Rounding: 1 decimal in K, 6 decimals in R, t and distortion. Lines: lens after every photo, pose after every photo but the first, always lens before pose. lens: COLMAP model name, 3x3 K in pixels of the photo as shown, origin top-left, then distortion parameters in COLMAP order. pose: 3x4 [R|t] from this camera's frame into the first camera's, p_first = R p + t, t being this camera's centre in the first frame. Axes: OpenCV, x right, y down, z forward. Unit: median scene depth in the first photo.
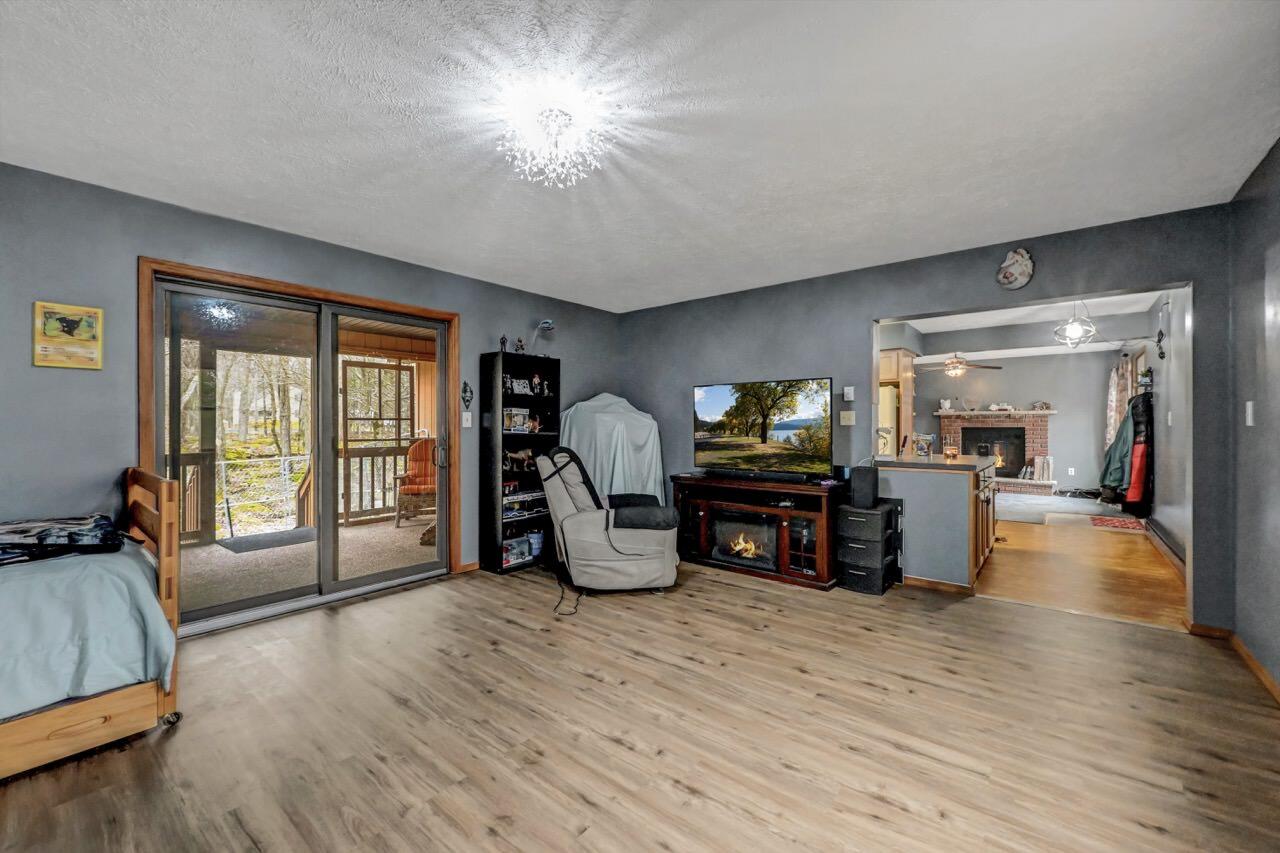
lens RADIAL K [[513.4, 0, 645.3], [0, 513.4, 430.2], [0, 0, 1]] dist [-0.001914, 0.000189]
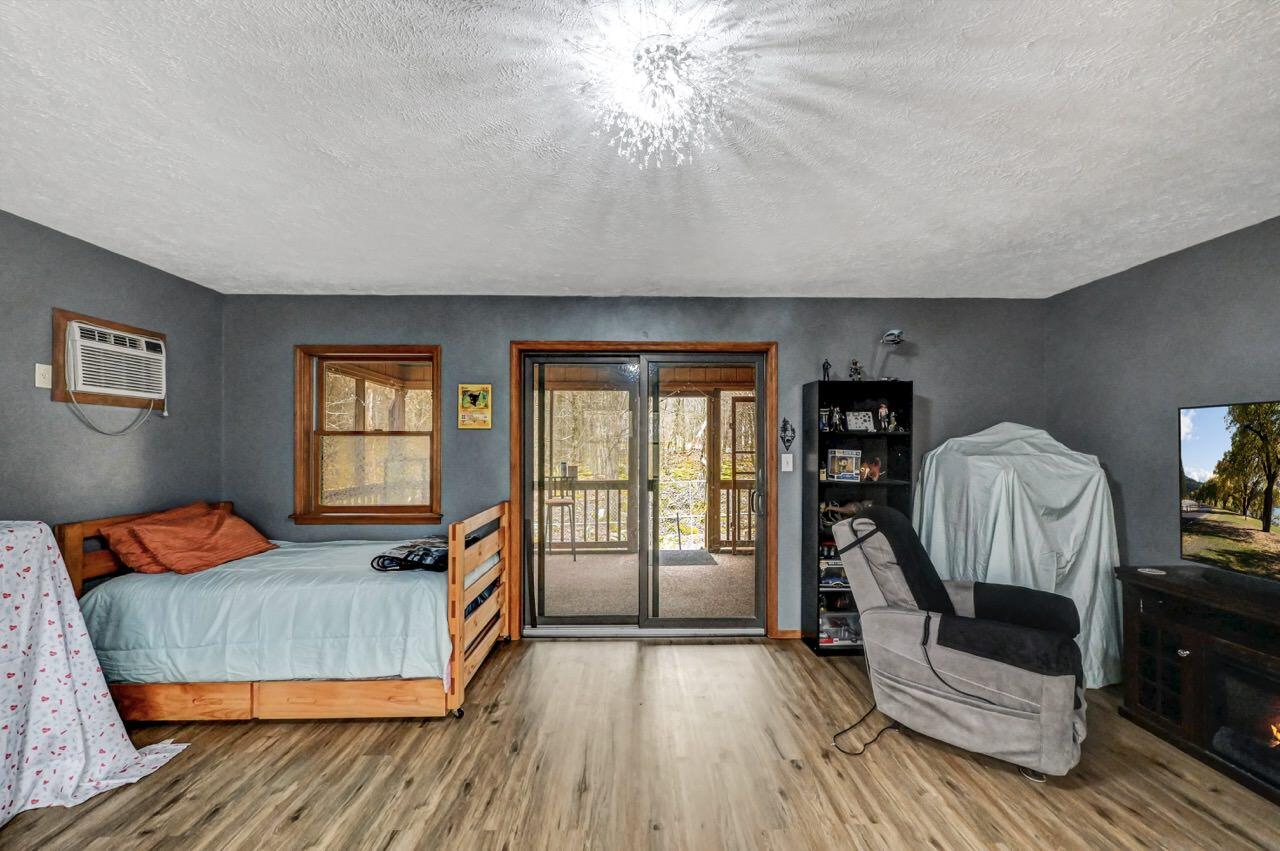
lens RADIAL K [[520.9, 0, 643.2], [0, 520.9, 448.1], [0, 0, 1]] dist [-0.001333, -0.000070]
pose [[0.647564, 0.005047, -0.761994, 0.190692], [-0.009370, 0.999955, -0.001340, -0.049066], [0.761953, 0.008007, 0.647582, 0.294143]]
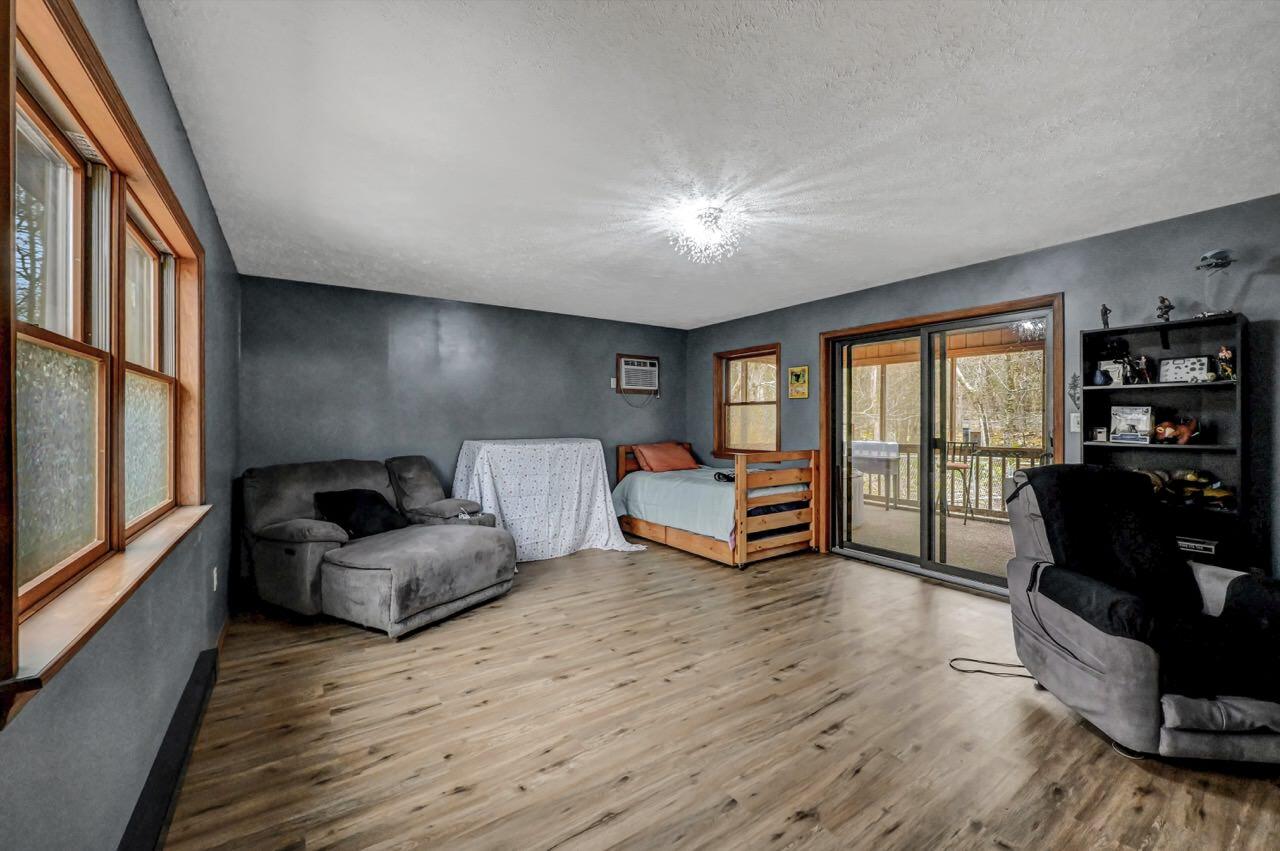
lens RADIAL K [[513.4, 0, 645.3], [0, 513.4, 429.2], [0, 0, 1]] dist [-0.001914, 0.000189]
pose [[-0.276409, 0.019905, -0.960834, 0.686406], [-0.005205, 0.999740, 0.022208, -0.028808], [0.961026, 0.011139, -0.276234, 0.682114]]
